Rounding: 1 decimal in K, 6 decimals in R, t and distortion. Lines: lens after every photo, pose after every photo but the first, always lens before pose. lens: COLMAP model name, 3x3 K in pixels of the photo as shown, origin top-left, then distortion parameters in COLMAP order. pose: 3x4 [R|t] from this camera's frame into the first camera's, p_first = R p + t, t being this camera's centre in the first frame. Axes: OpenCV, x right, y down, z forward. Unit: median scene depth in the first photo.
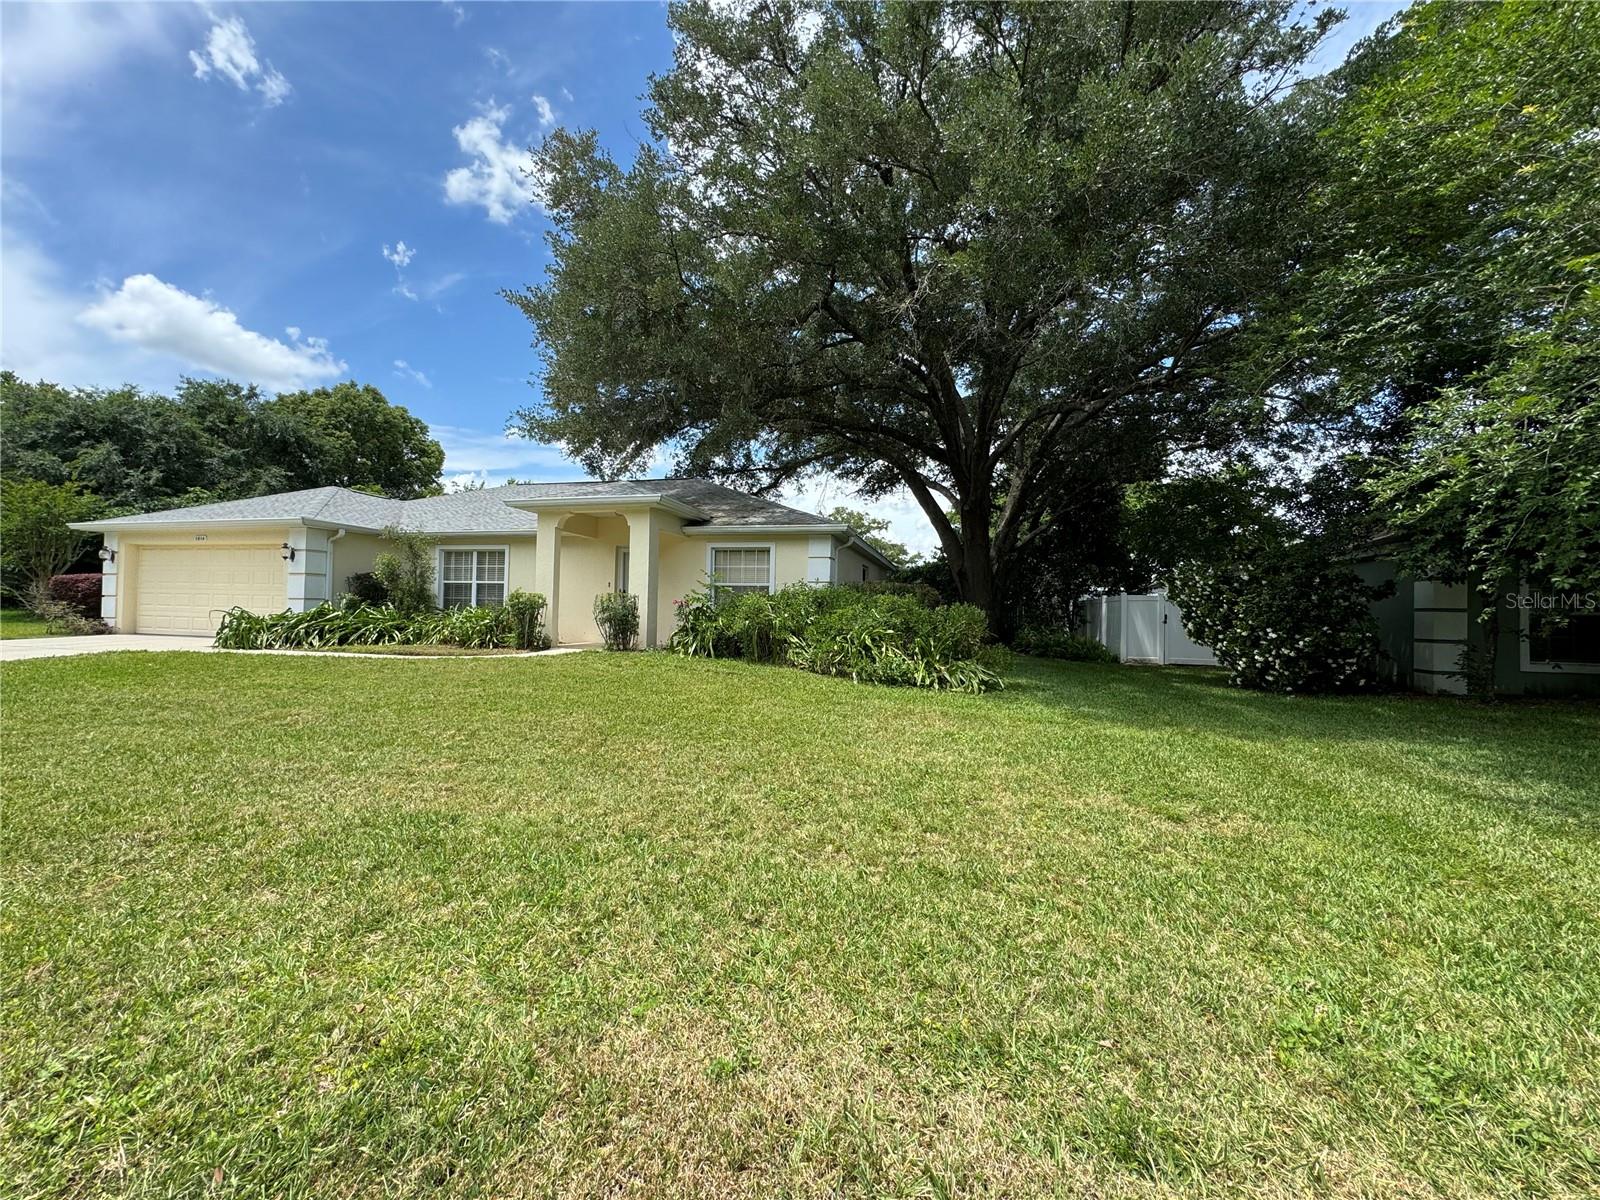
lens RADIAL K [[641.5, 0, 796.9], [0, 641.5, 600.3], [0, 0, 1]] dist [-0.004943, 0.000346]
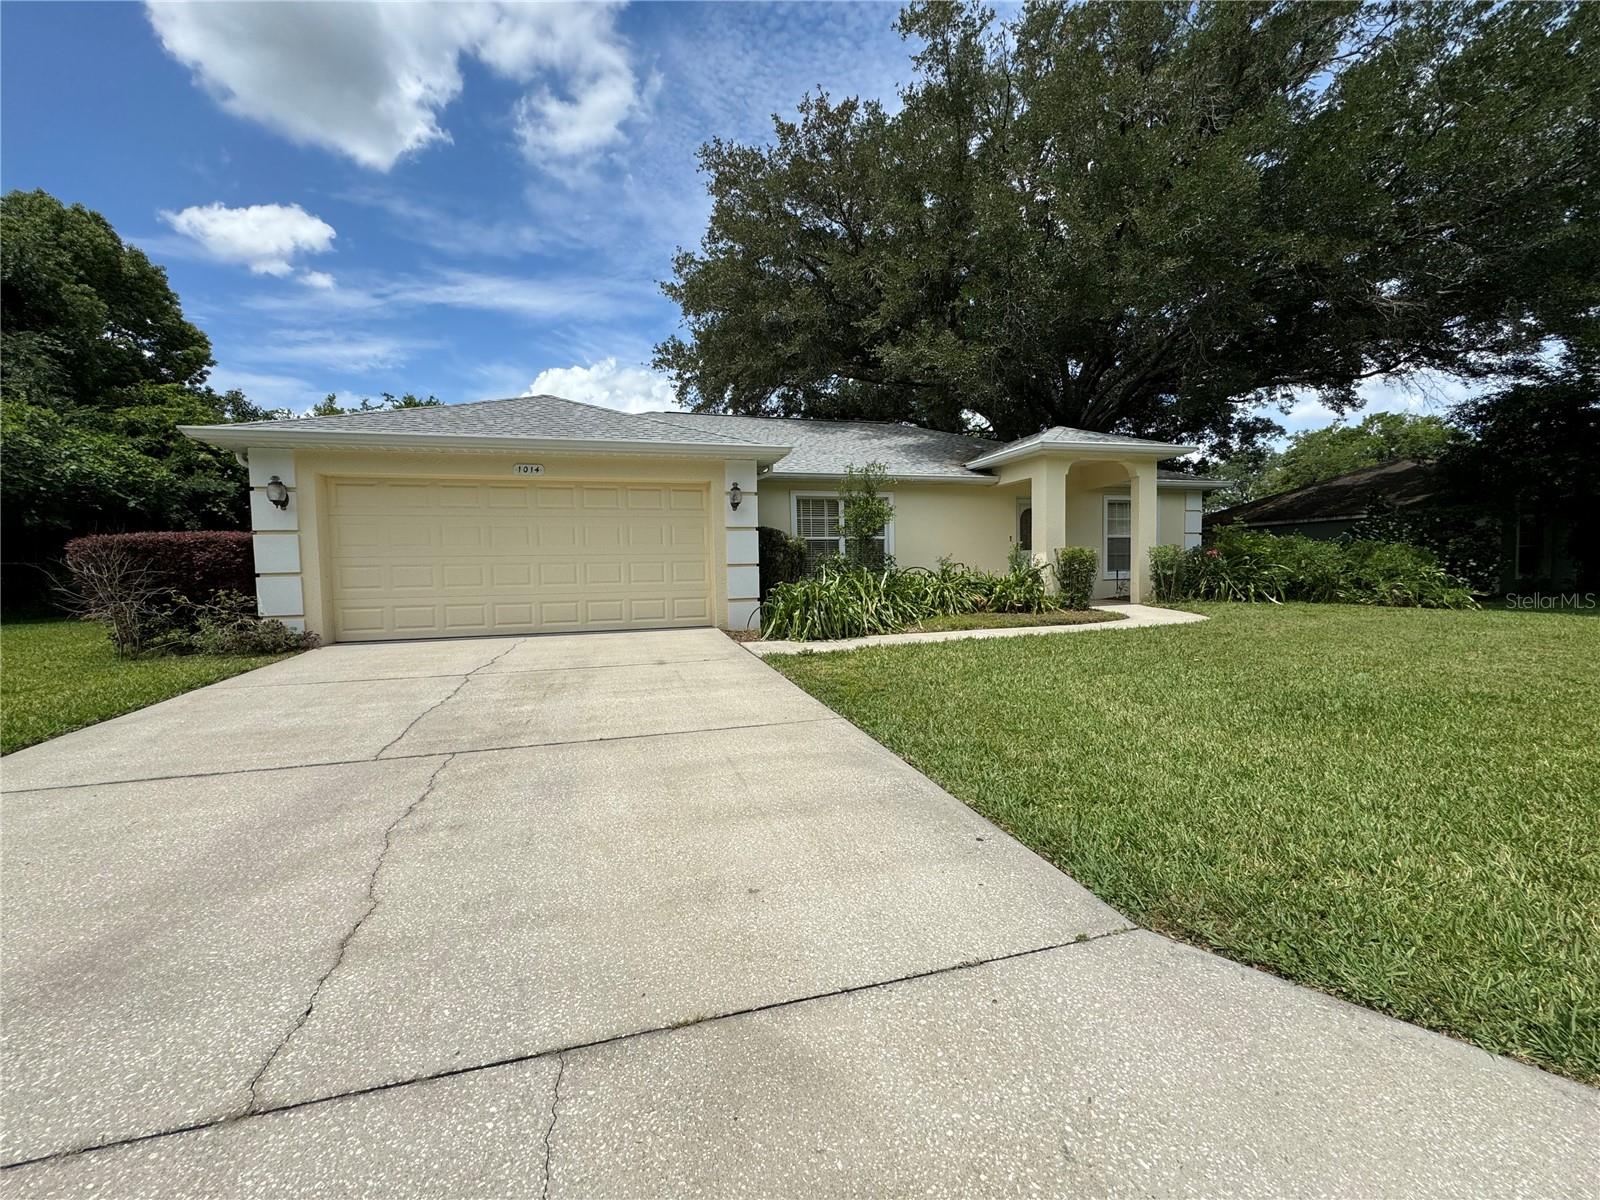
lens RADIAL K [[641.5, 0, 796.9], [0, 641.5, 600.3], [0, 0, 1]] dist [-0.004943, 0.000346]
pose [[0.853024, -0.062749, 0.518086, -0.987851], [0.028166, 0.996834, 0.074358, -0.012351], [-0.521112, -0.048837, 0.852090, 0.340706]]
